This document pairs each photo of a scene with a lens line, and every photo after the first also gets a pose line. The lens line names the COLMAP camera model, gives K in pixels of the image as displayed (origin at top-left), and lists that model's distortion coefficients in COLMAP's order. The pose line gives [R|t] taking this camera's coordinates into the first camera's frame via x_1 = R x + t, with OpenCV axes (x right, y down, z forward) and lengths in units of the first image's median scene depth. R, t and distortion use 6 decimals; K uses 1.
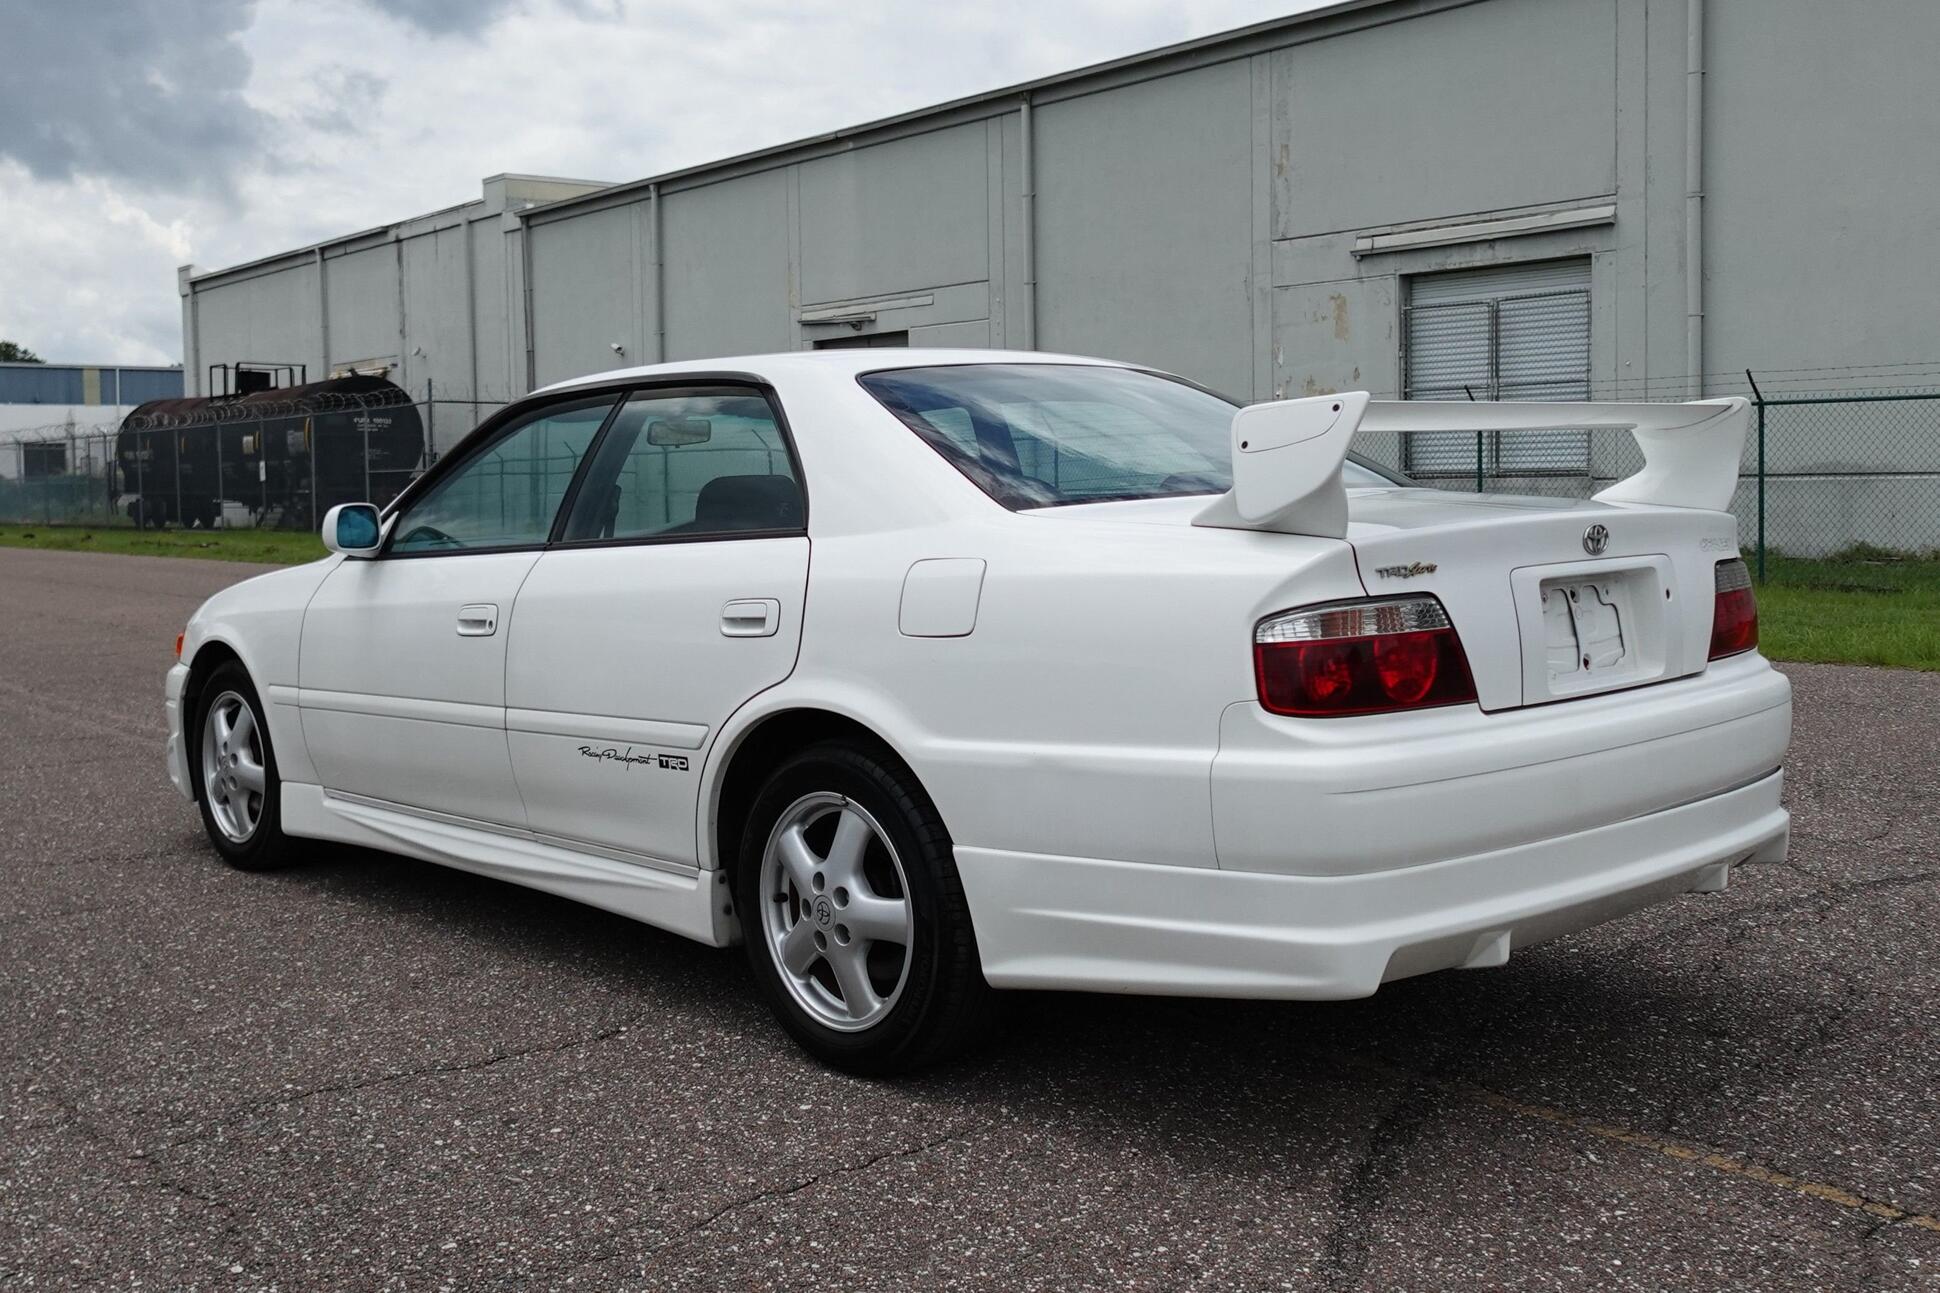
lens RADIAL K [[1871.8, 0, 913.3], [0, 1871.8, 607.5], [0, 0, 1]] dist [0.000601, 0.006855]
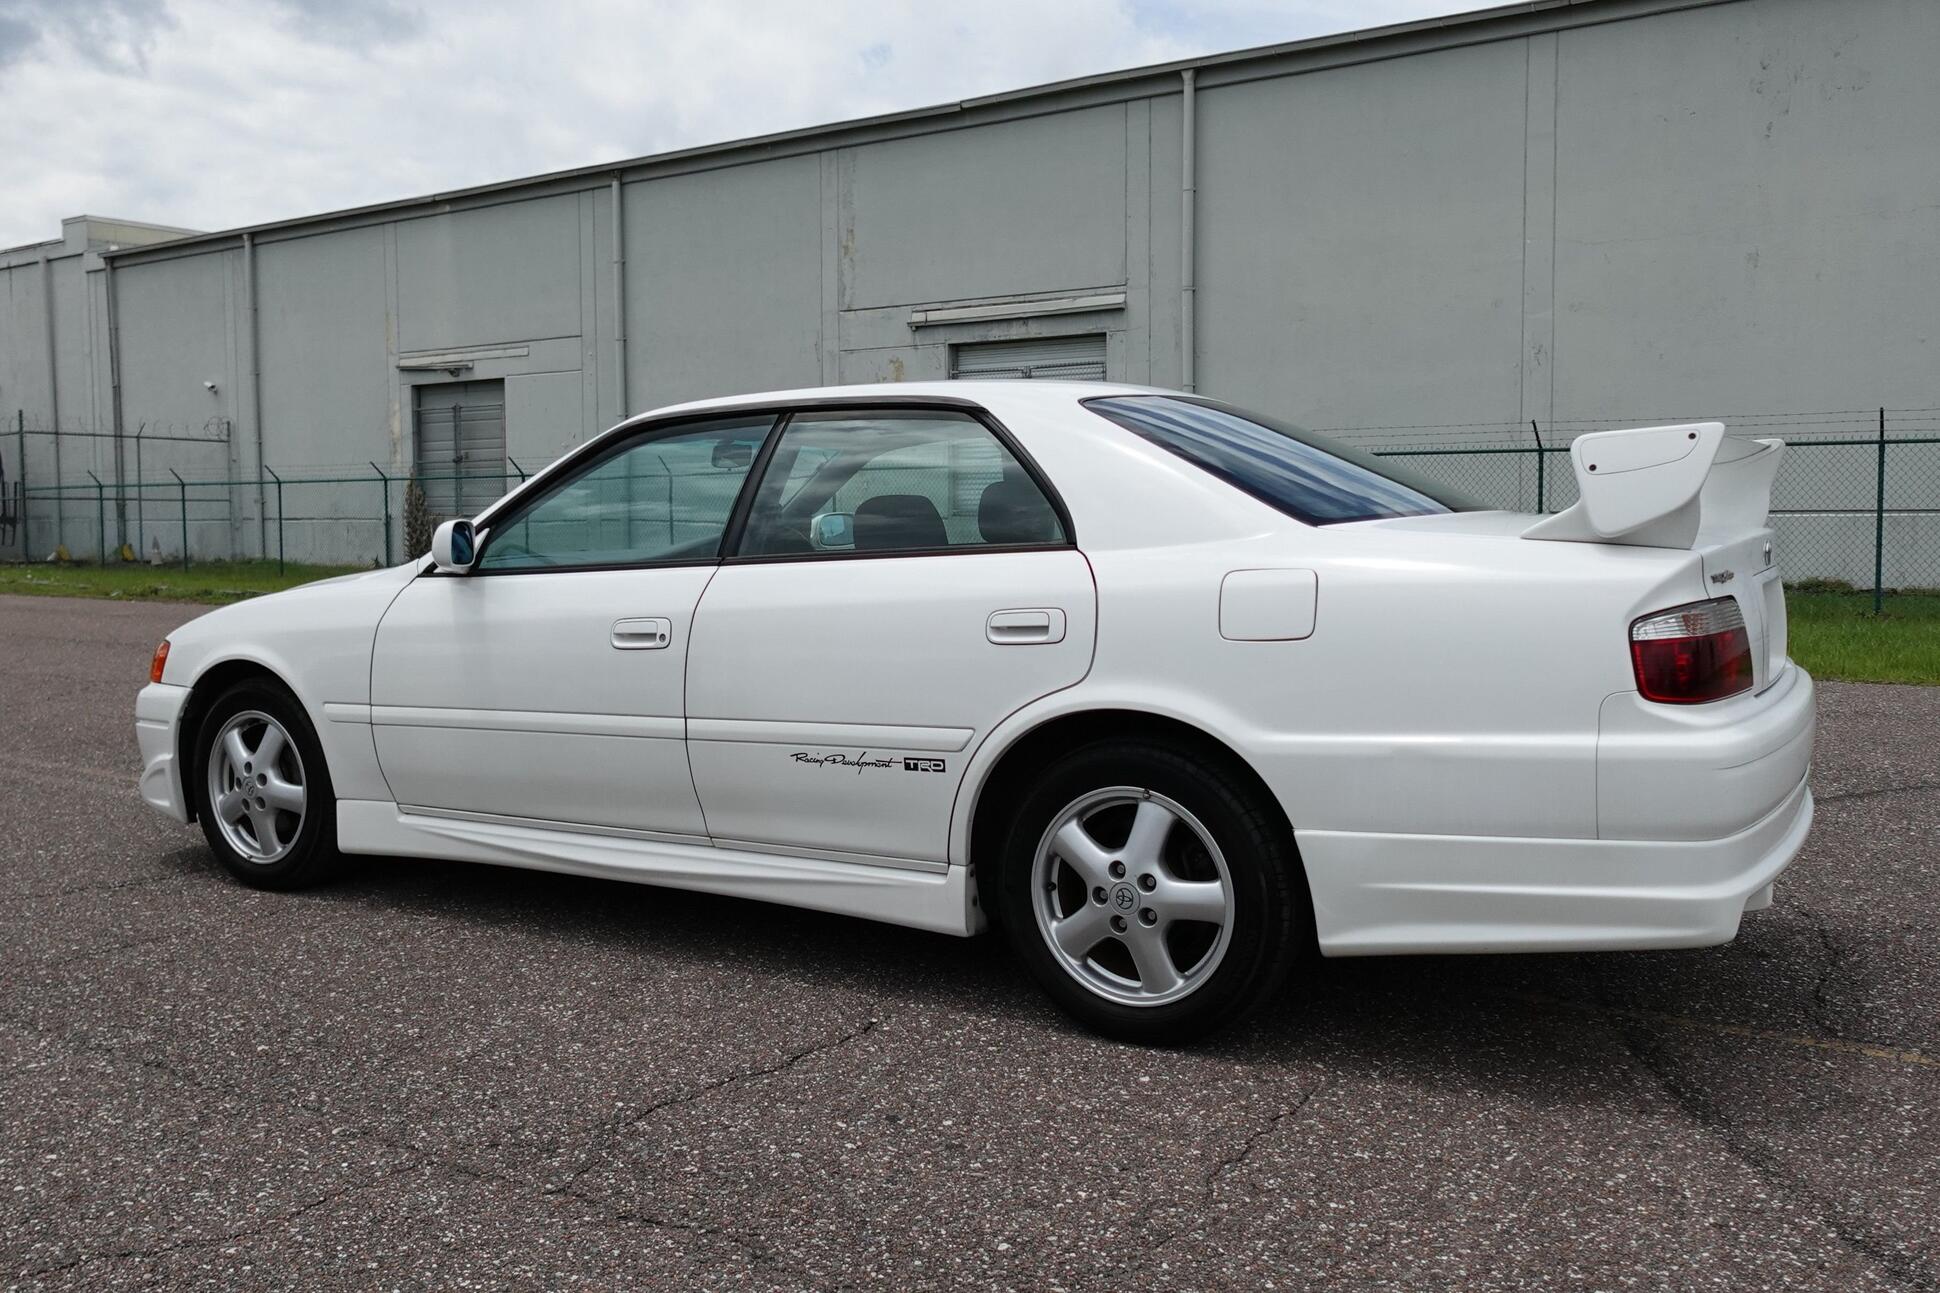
lens RADIAL K [[1615.4, 0, 963.2], [0, 1615.4, 636.5], [0, 0, 1]] dist [-0.005866, 0.015219]
pose [[0.961620, -0.012318, 0.274109, -0.251609], [0.010363, 0.999910, 0.008579, 0.002090], [-0.274190, -0.005409, 0.961660, 0.084610]]
